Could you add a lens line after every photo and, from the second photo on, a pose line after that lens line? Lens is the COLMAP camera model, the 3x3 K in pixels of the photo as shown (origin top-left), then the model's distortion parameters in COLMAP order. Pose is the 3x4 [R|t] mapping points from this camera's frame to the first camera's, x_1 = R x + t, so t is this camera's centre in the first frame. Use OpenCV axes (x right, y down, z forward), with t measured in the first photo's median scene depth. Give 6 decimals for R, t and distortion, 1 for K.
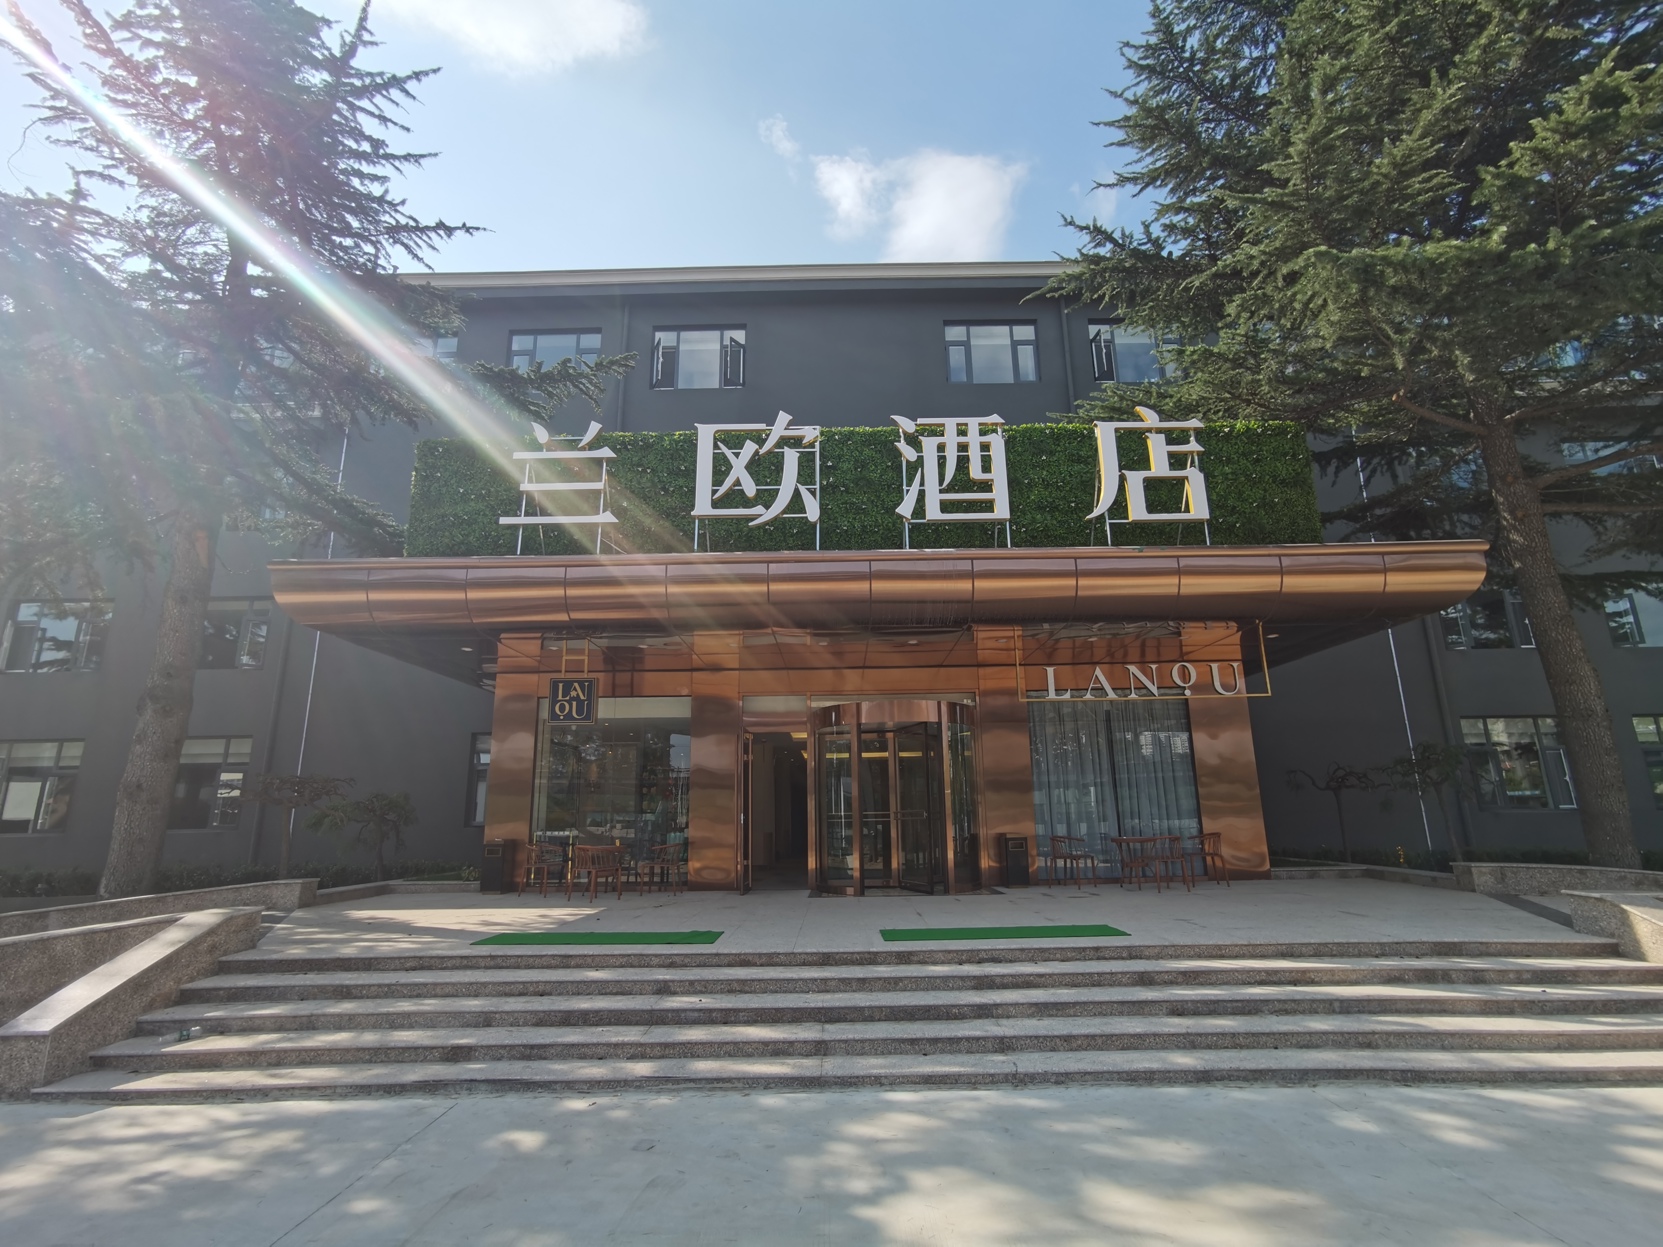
lens RADIAL K [[791.8, 0, 838.5], [0, 791.8, 644.1], [0, 0, 1]] dist [-0.053393, 0.000853]
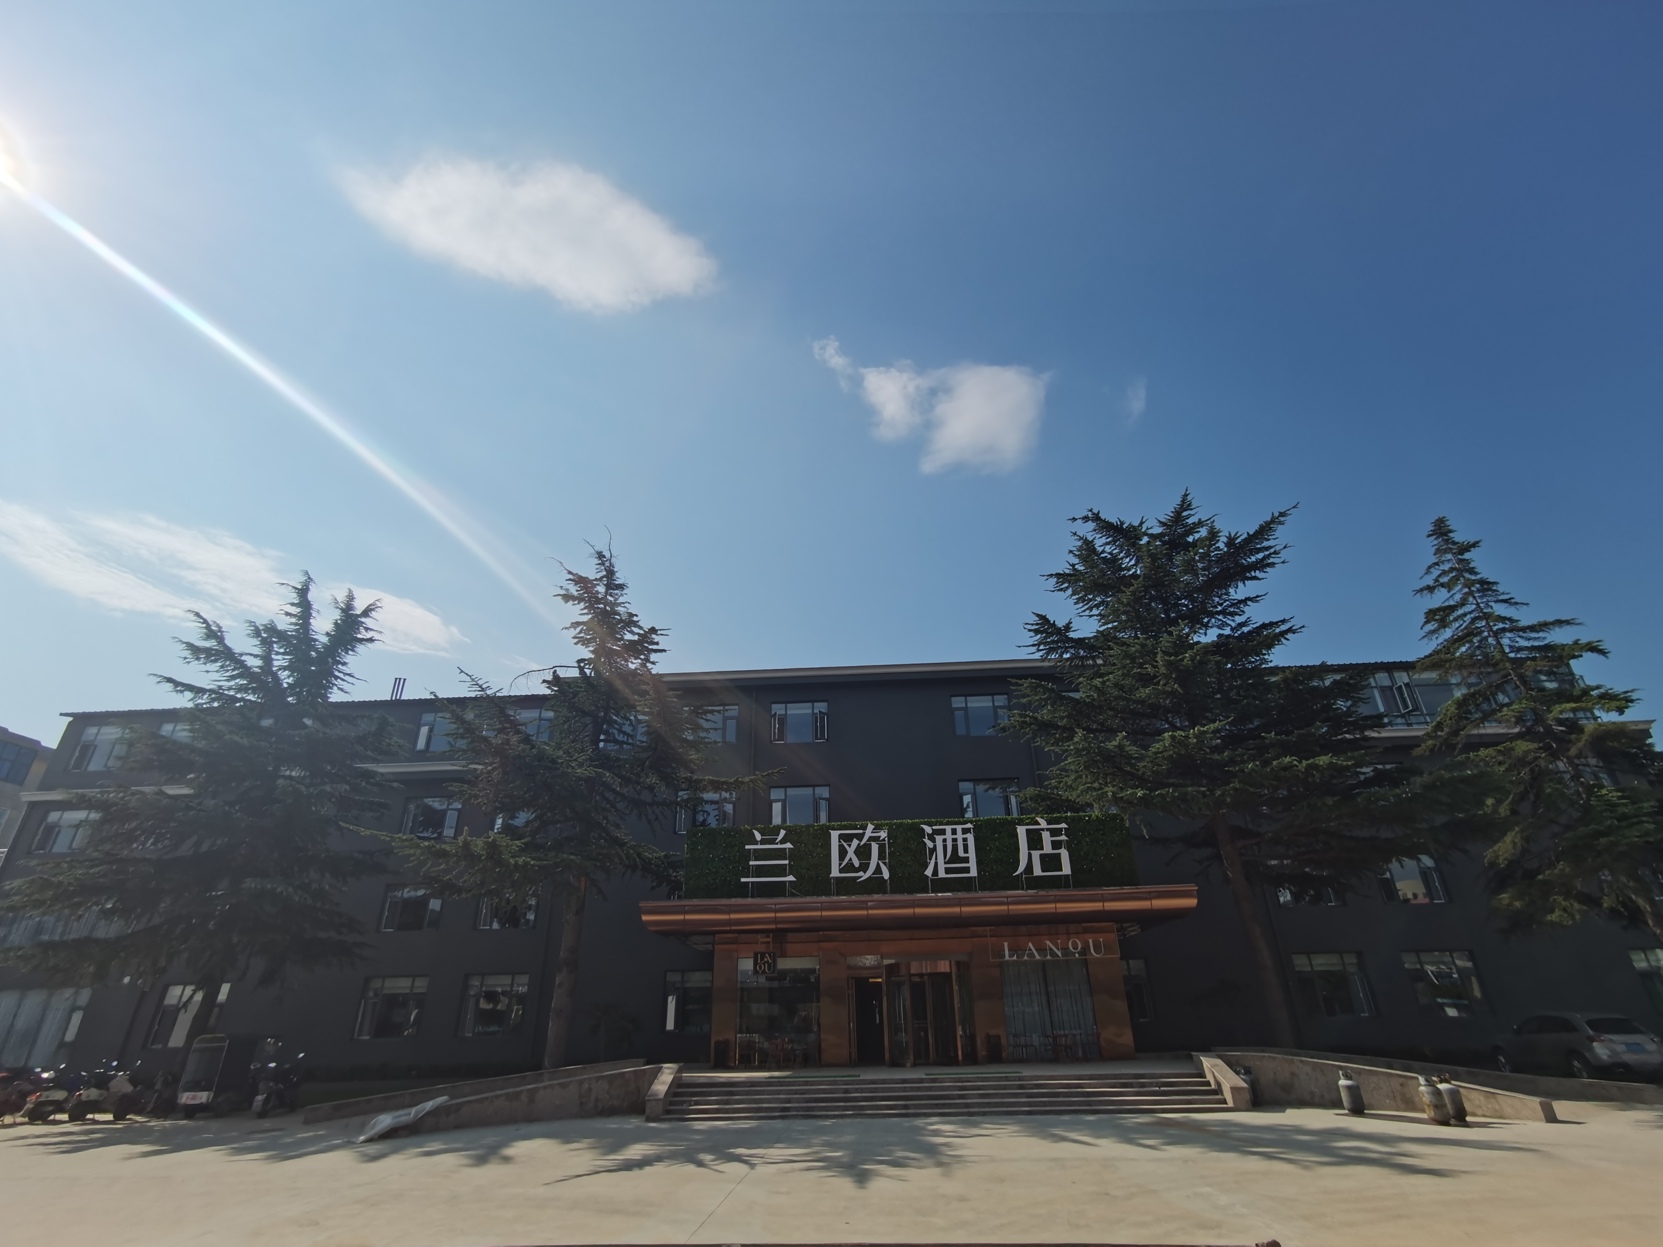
lens RADIAL K [[791.8, 0, 838.5], [0, 791.8, 644.1], [0, 0, 1]] dist [-0.053393, 0.000853]
pose [[0.999151, -0.021441, -0.035166, -0.071734], [0.012659, 0.972349, -0.233189, -0.274559], [0.039194, 0.232546, 0.971795, -1.231445]]
